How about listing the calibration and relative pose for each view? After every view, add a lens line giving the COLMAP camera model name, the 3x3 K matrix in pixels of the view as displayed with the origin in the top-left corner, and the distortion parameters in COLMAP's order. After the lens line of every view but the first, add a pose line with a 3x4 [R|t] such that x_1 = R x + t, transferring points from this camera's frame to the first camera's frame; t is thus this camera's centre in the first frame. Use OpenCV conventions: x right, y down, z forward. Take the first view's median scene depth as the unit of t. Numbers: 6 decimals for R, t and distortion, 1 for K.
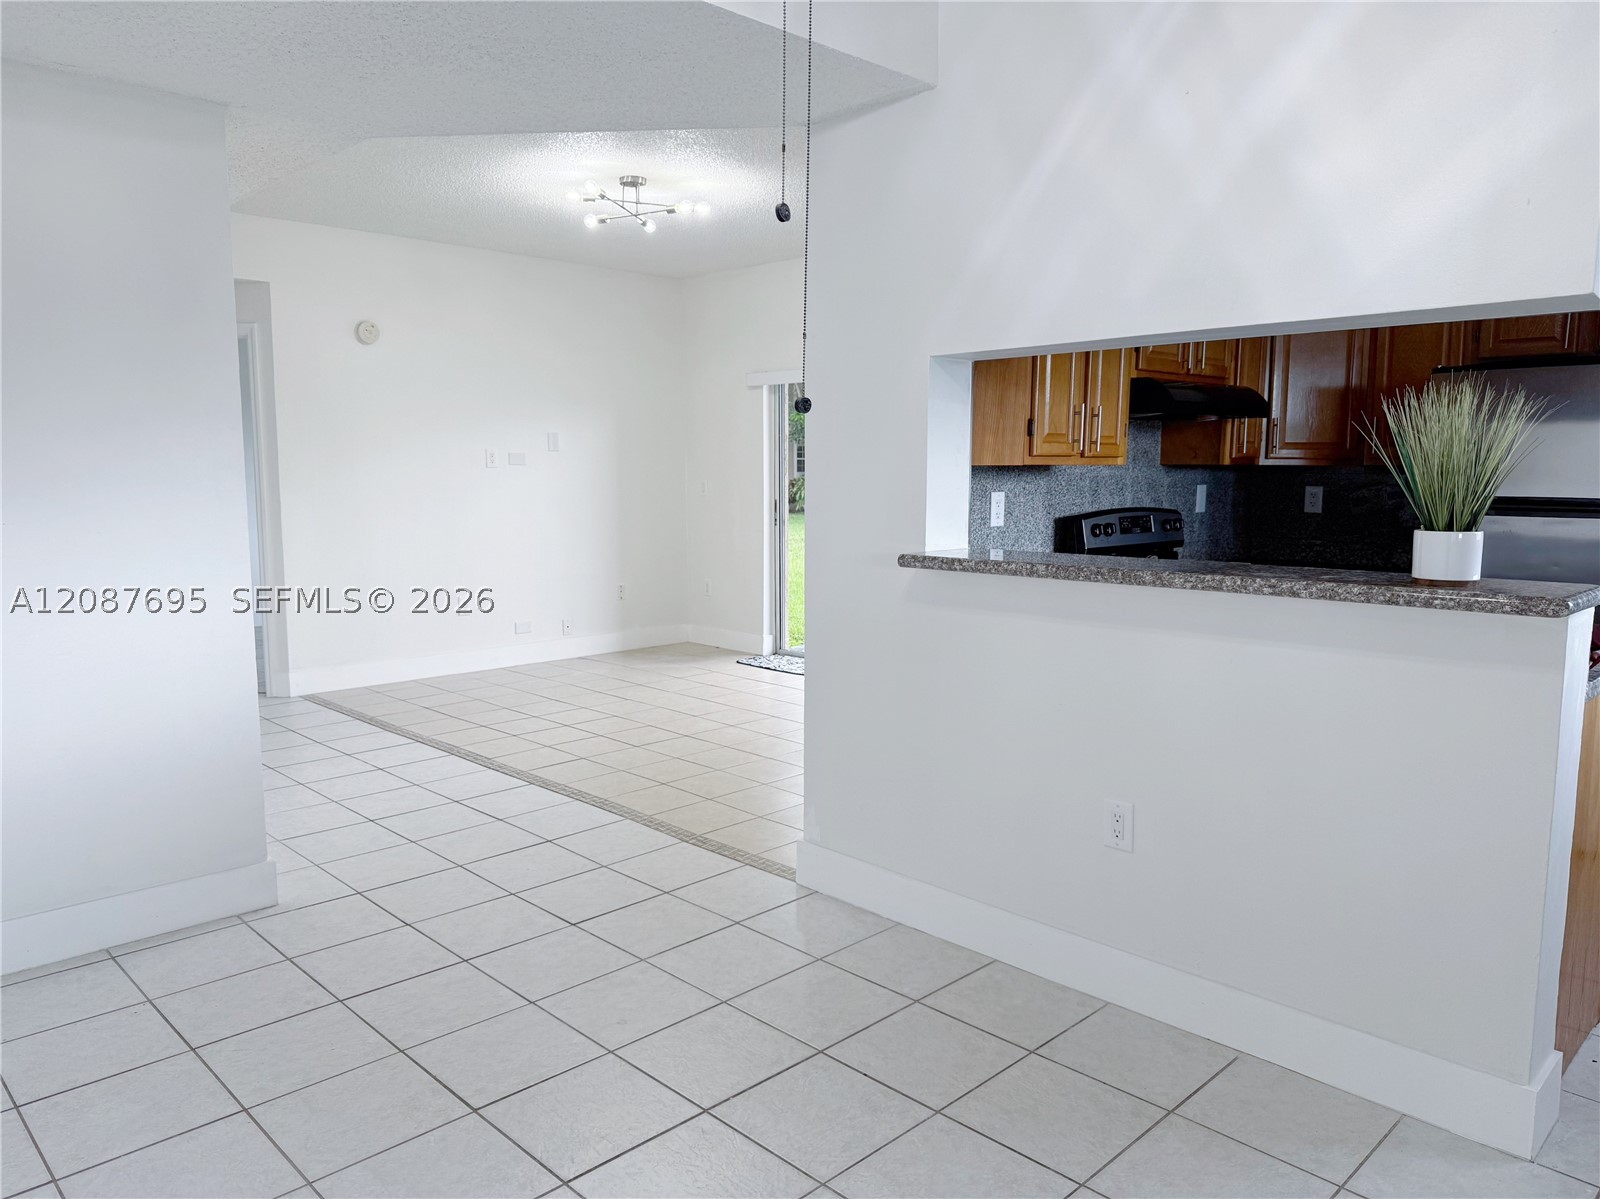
lens RADIAL K [[1142.5, 0, 793.8], [0, 1142.5, 606.8], [0, 0, 1]] dist [0.002286, -0.003600]
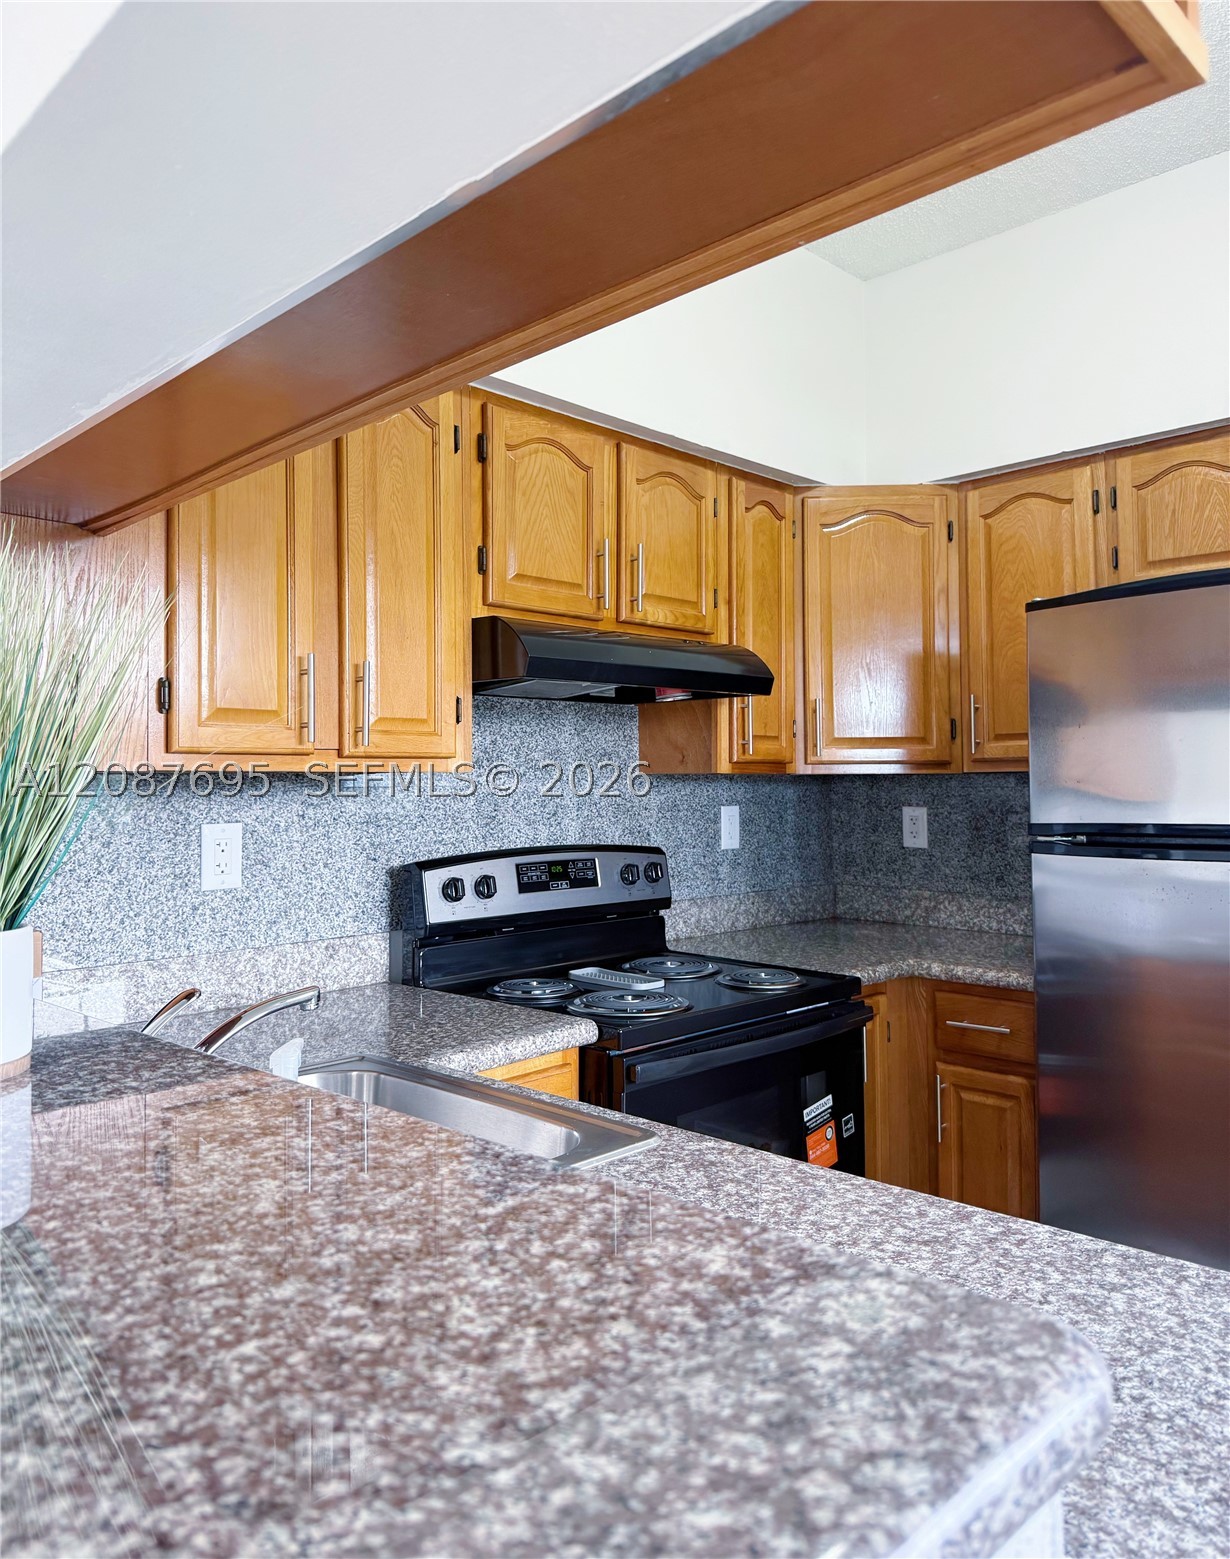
lens RADIAL K [[1166.9, 0, 620.0], [0, 1166.9, 768.0], [0, 0, 1]] dist [0.057061, -0.000571]
pose [[0.999607, -0.006512, 0.027251, 0.307836], [0.010213, 0.990389, -0.137932, -0.042618], [-0.026091, 0.138156, 0.990067, 0.390813]]
